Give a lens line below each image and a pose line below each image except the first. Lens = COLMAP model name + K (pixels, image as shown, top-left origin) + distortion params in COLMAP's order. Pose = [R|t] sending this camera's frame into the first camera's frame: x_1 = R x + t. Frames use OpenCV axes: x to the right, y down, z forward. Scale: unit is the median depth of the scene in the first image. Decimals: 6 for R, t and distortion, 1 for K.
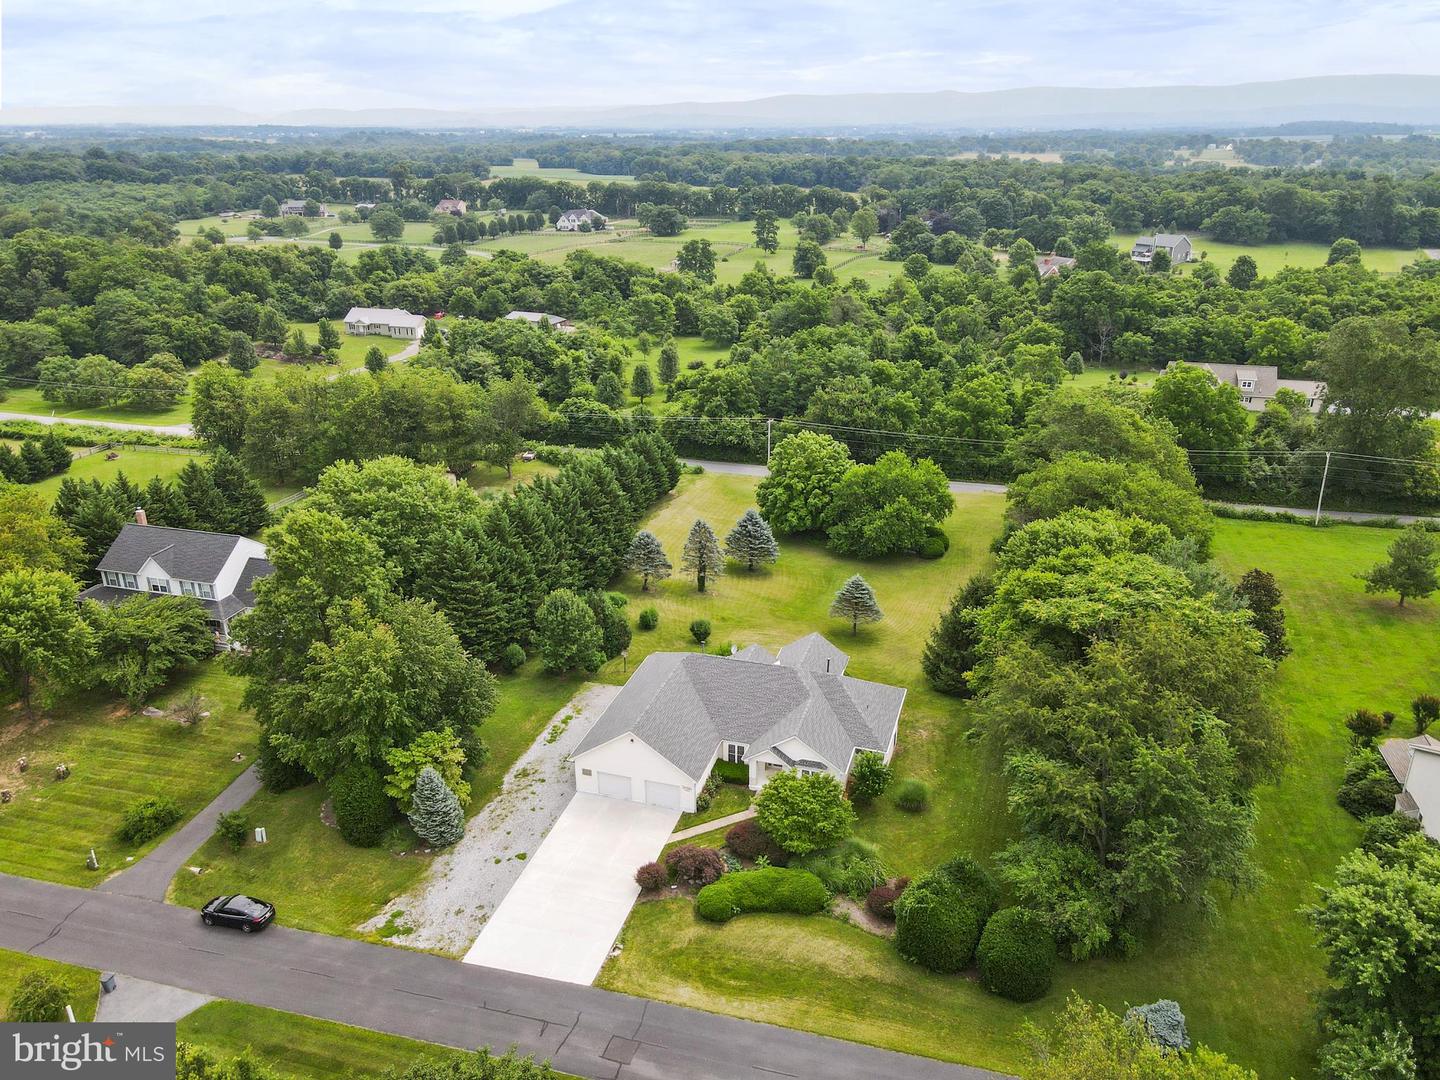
lens RADIAL K [[1053.2, 0, 722.7], [0, 1053.2, 545.0], [0, 0, 1]] dist [0.004710, 0.021538]
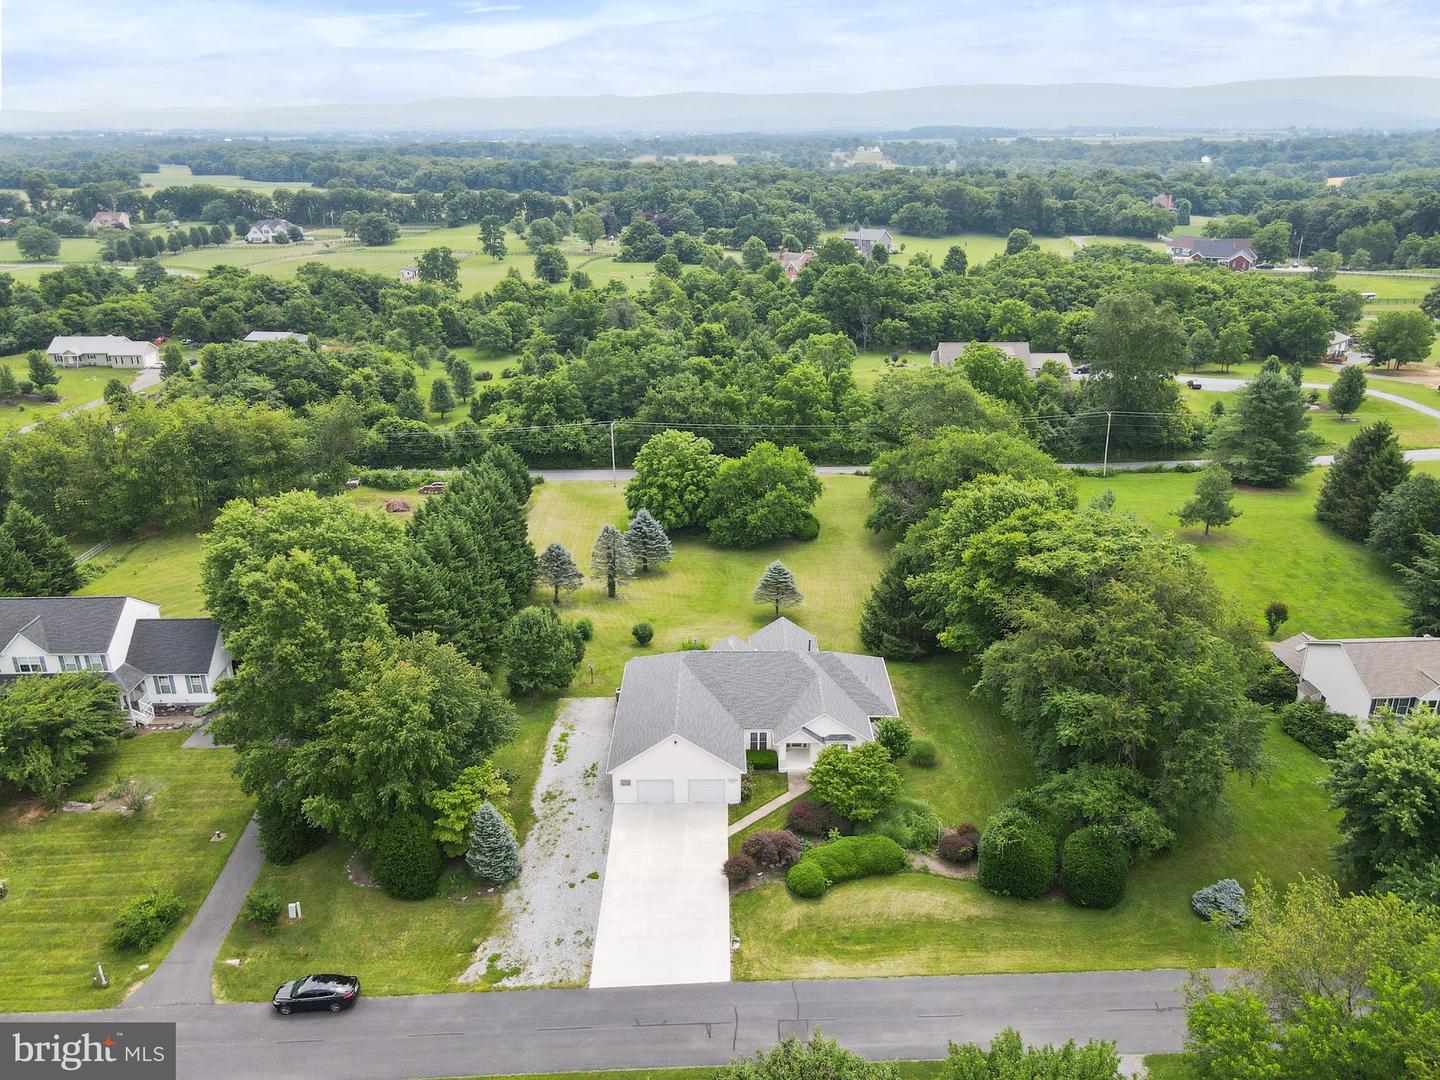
lens RADIAL K [[1053.2, 0, 722.8], [0, 1053.2, 545.3], [0, 0, 1]] dist [0.004710, 0.021538]
pose [[0.956438, -0.110518, 0.270207, -0.251025], [0.111196, 0.993715, 0.012844, -0.007872], [-0.269928, 0.017761, 0.962717, 0.014401]]
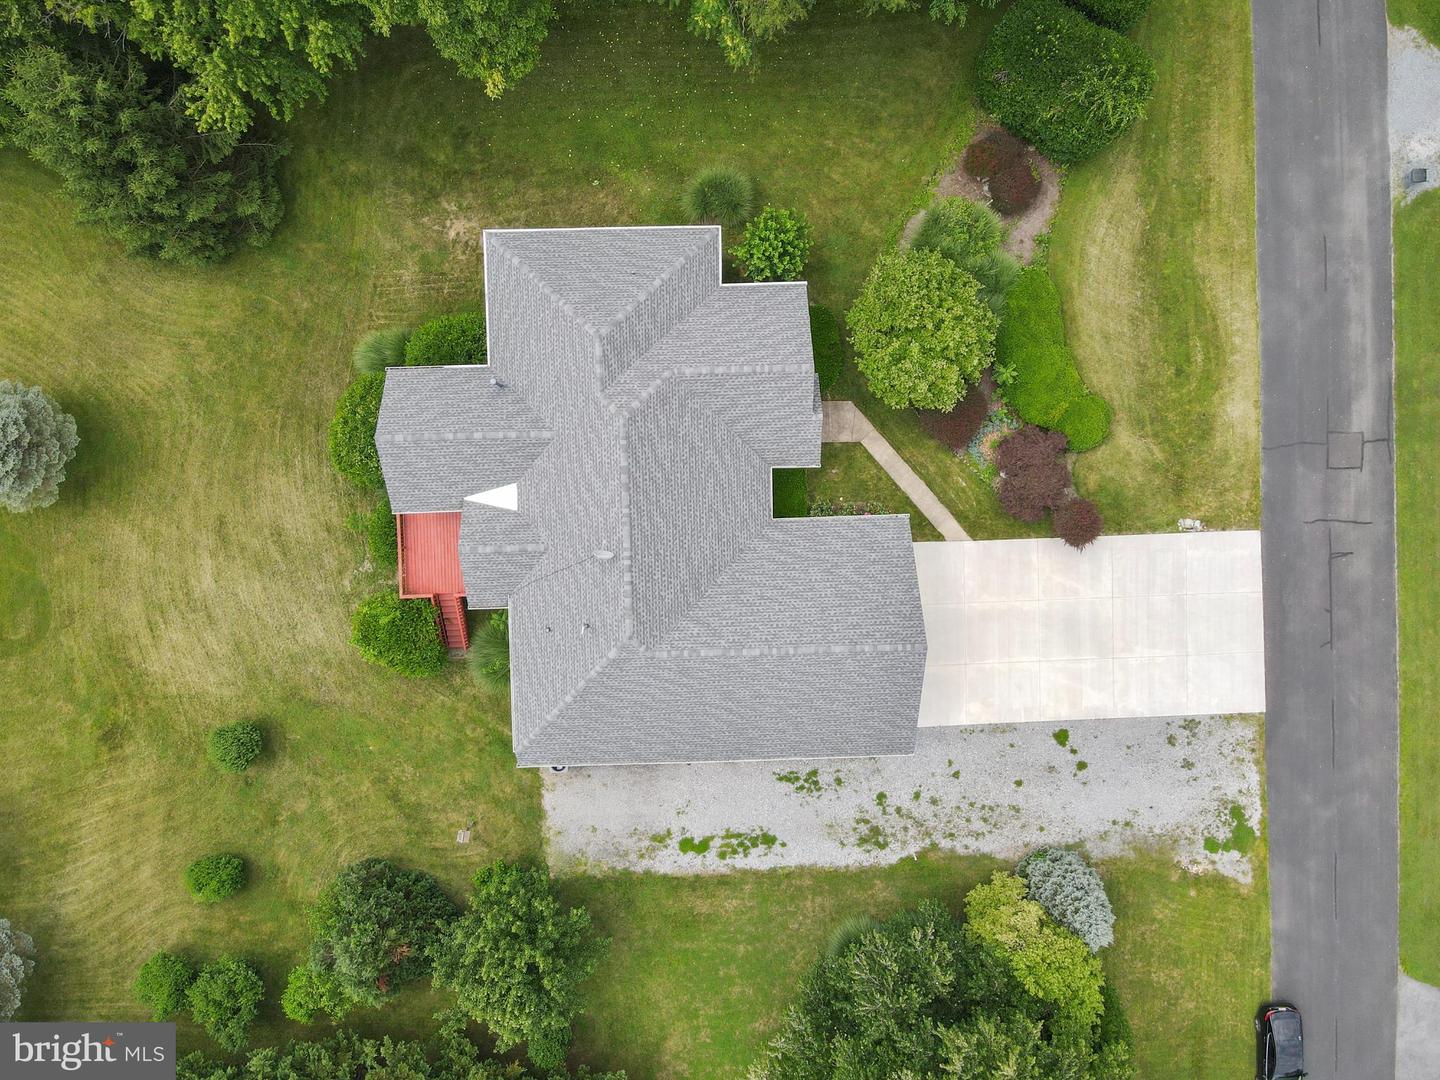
lens RADIAL K [[1053.2, 0, 724.5], [0, 1053.2, 522.9], [0, 0, 1]] dist [0.004710, 0.021538]
pose [[-0.320032, -0.946909, -0.030726, 0.020494], [0.347109, -0.147367, 0.926174, -0.304301], [-0.881530, 0.285740, 0.375843, 0.735835]]
